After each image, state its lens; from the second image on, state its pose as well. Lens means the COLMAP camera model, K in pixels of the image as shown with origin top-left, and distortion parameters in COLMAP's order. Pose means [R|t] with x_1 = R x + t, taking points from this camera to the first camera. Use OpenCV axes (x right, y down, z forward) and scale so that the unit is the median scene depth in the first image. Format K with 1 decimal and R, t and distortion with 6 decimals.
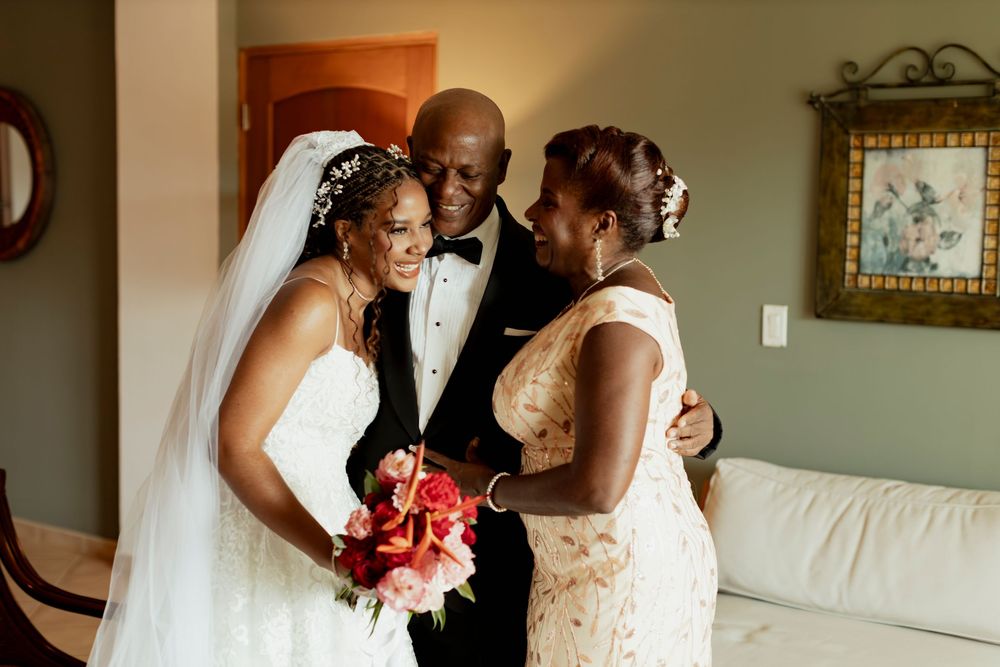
lens RADIAL K [[1497.8, 0, 500.8], [0, 1497.8, 304.0], [0, 0, 1]] dist [0.048234, 0.000000]
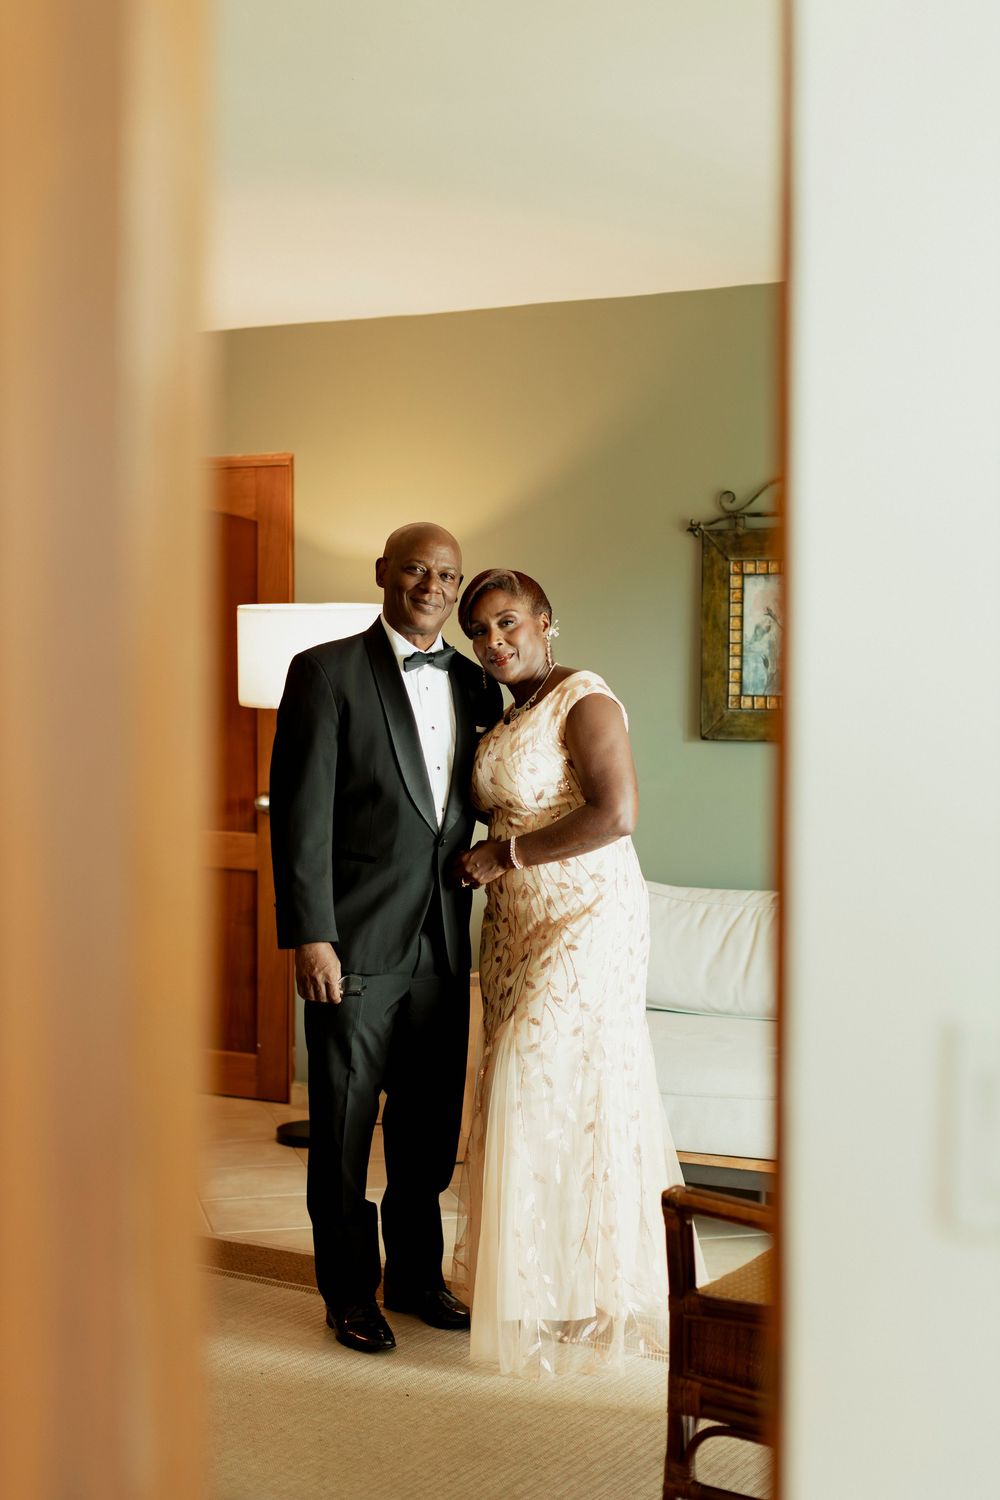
lens RADIAL K [[2246.7, 0, 499.5], [0, 2246.7, 751.0], [0, 0, 1]] dist [0.048234, 0.000000]
pose [[0.987464, -0.023217, 0.156129, -0.169754], [0.025723, 0.999570, -0.014046, 0.035982], [-0.155736, 0.017886, 0.987637, -0.505194]]
